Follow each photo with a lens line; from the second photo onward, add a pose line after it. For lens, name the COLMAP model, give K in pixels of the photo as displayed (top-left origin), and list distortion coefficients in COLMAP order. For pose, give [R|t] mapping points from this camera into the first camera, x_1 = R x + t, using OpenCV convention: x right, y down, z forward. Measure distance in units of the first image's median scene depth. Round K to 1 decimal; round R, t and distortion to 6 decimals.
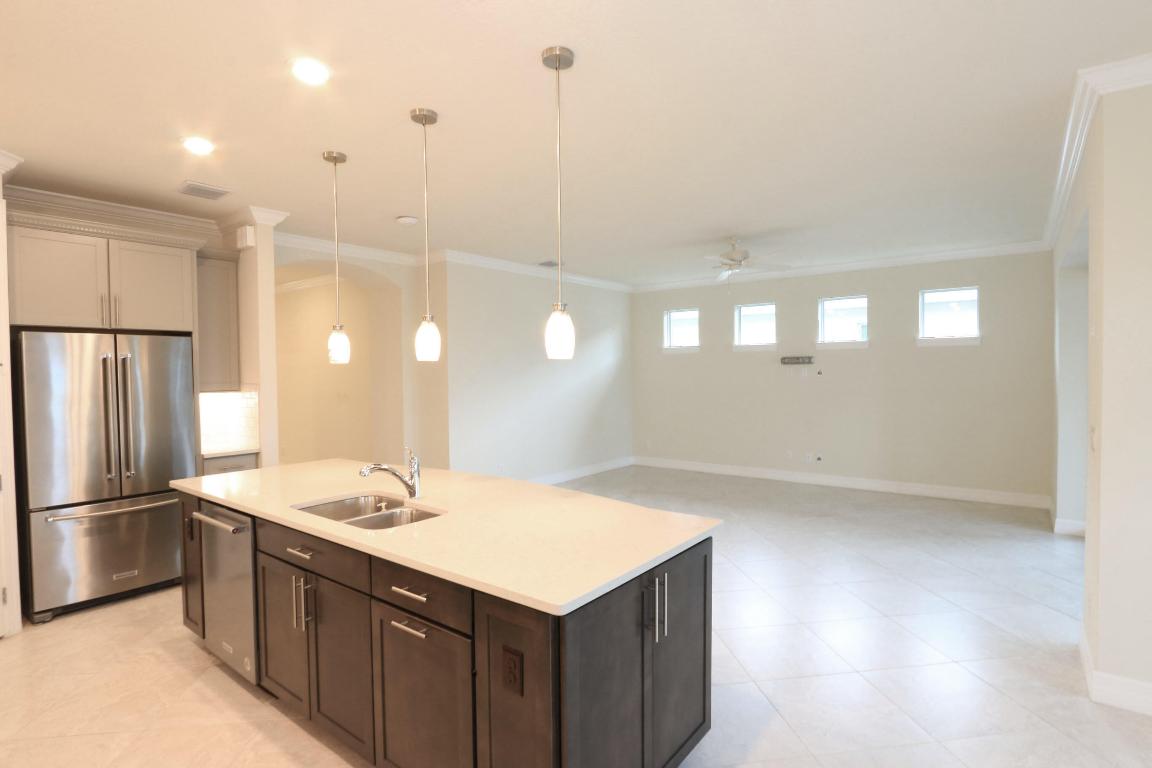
lens RADIAL K [[571.2, 0, 570.9], [0, 571.2, 380.4], [0, 0, 1]] dist [0.000344, -0.000454]
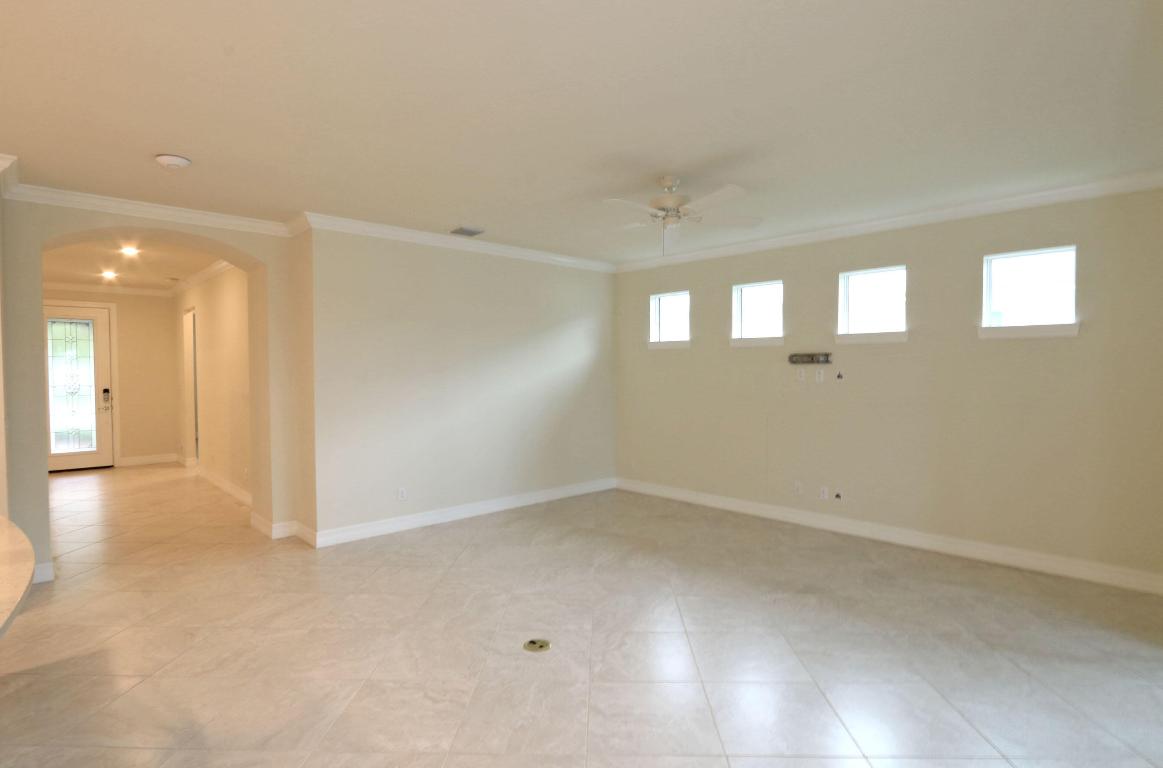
lens RADIAL K [[576.7, 0, 590.0], [0, 576.7, 387.1], [0, 0, 1]] dist [0.000344, -0.000454]
pose [[0.988665, 0.011964, -0.149664, 0.233057], [-0.009773, 0.999834, 0.015370, -0.007344], [0.149823, -0.013733, 0.988617, 0.238621]]
